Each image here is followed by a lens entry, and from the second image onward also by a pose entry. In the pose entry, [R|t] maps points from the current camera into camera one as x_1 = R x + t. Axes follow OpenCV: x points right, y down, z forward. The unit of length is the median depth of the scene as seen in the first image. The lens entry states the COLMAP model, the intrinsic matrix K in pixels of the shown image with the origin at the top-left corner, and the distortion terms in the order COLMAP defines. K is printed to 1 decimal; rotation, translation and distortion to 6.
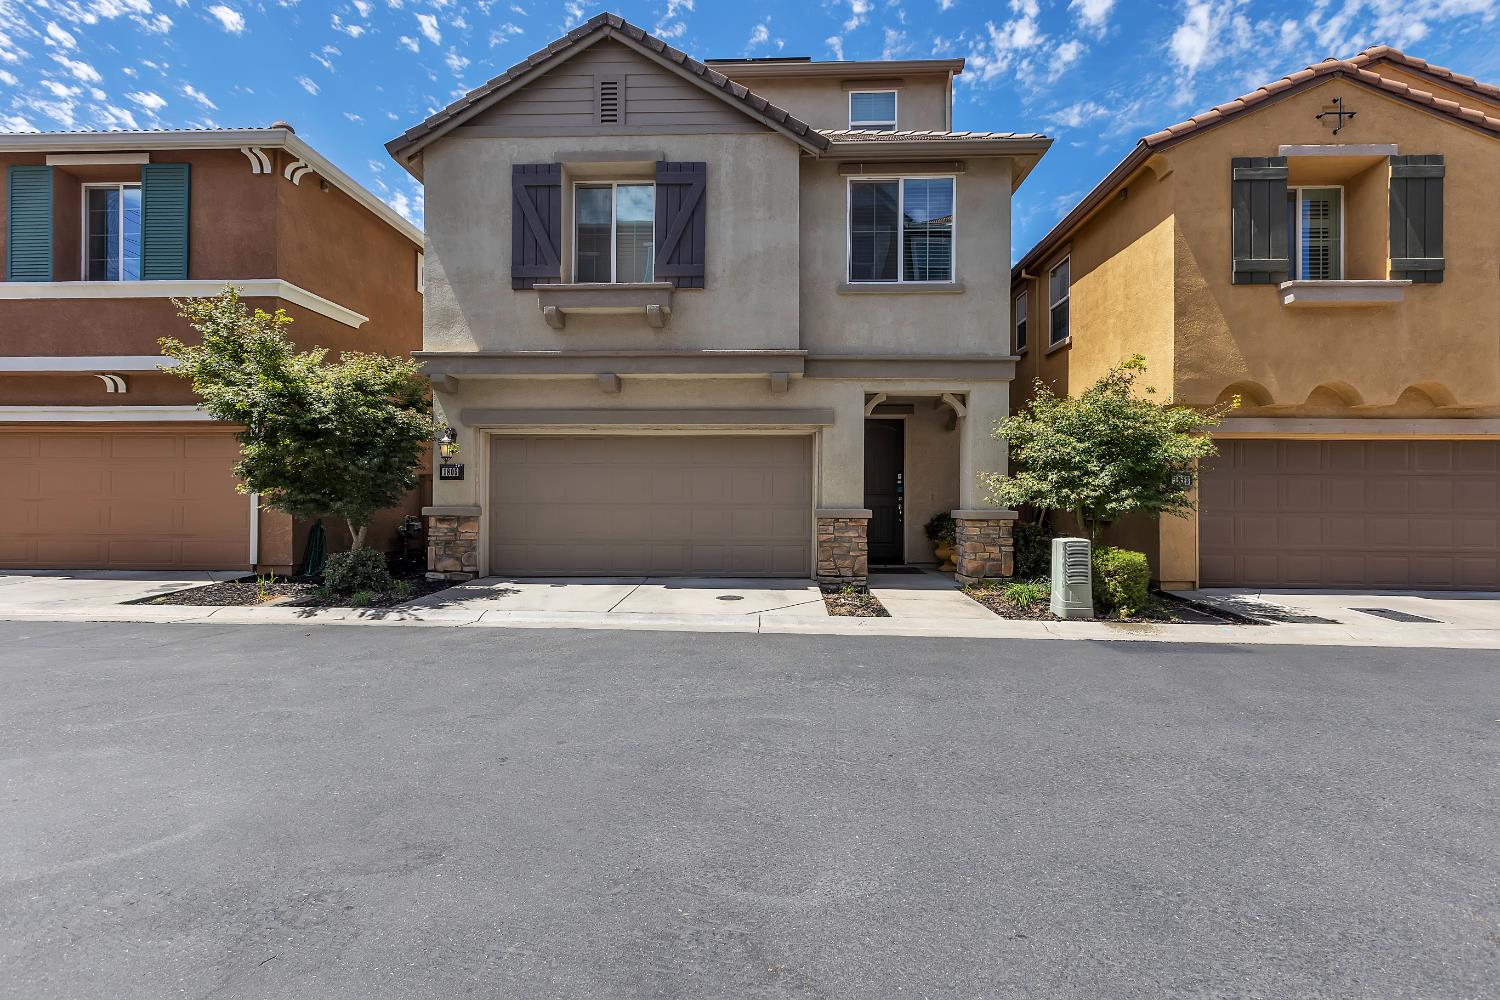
lens RADIAL K [[673.6, 0, 757.2], [0, 673.6, 496.9], [0, 0, 1]] dist [0.003117, -0.002142]
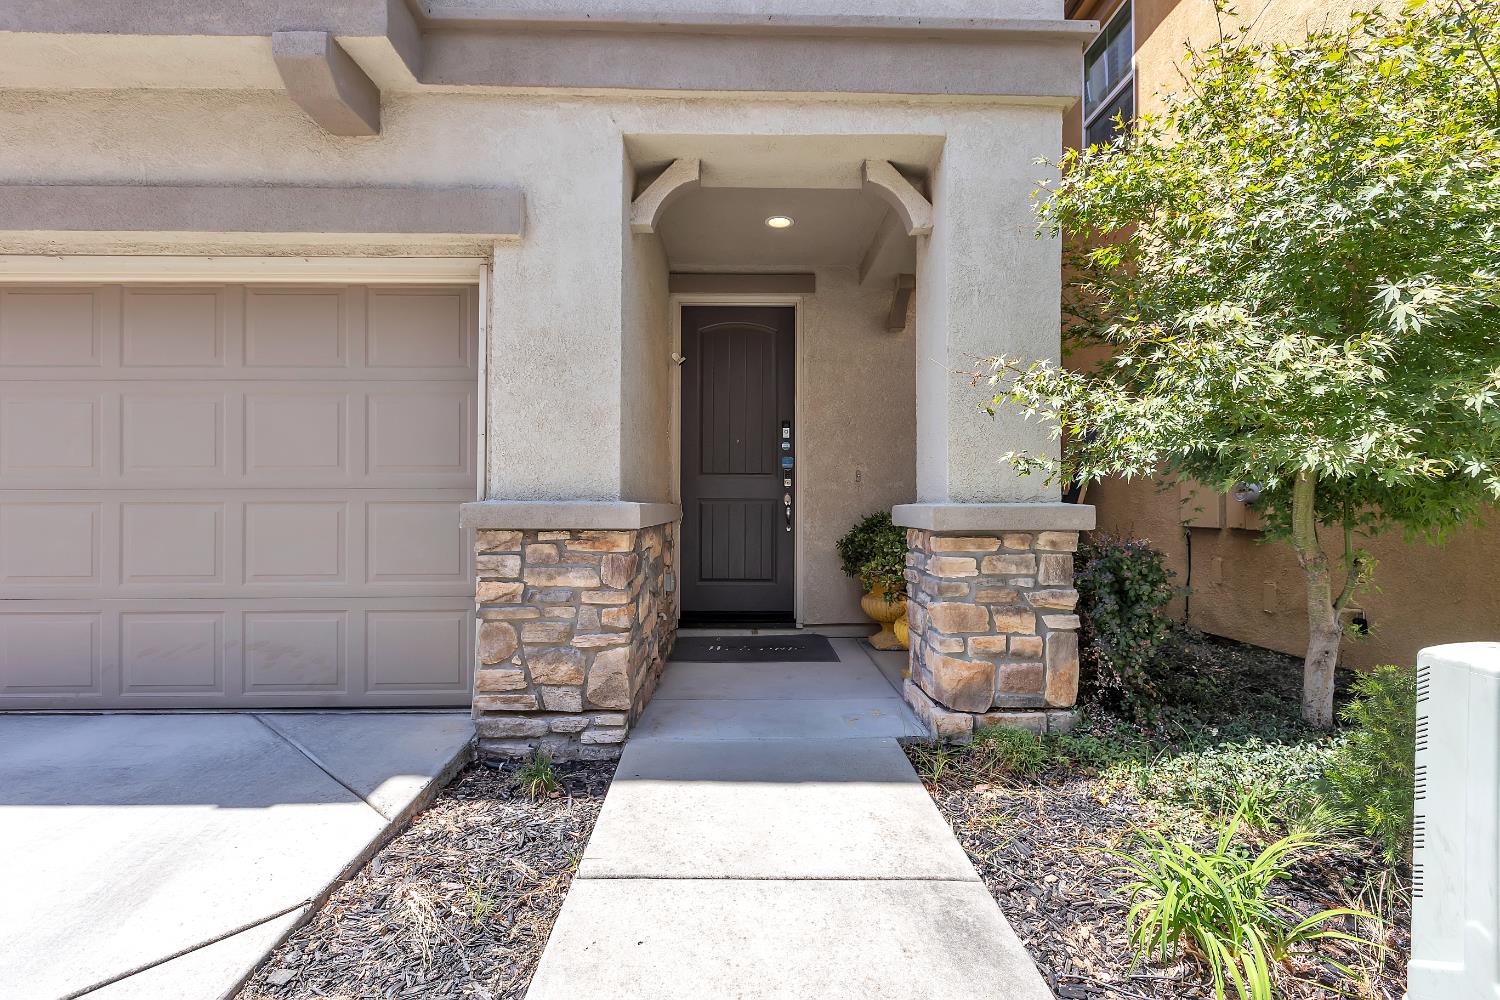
lens RADIAL K [[673.6, 0, 749.8], [0, 673.6, 499.3], [0, 0, 1]] dist [0.003117, -0.002142]
pose [[0.998956, -0.004214, 0.045497, 0.208433], [0.004261, 0.999990, -0.000936, 0.018100], [-0.045493, 0.001129, 0.998964, 0.685956]]
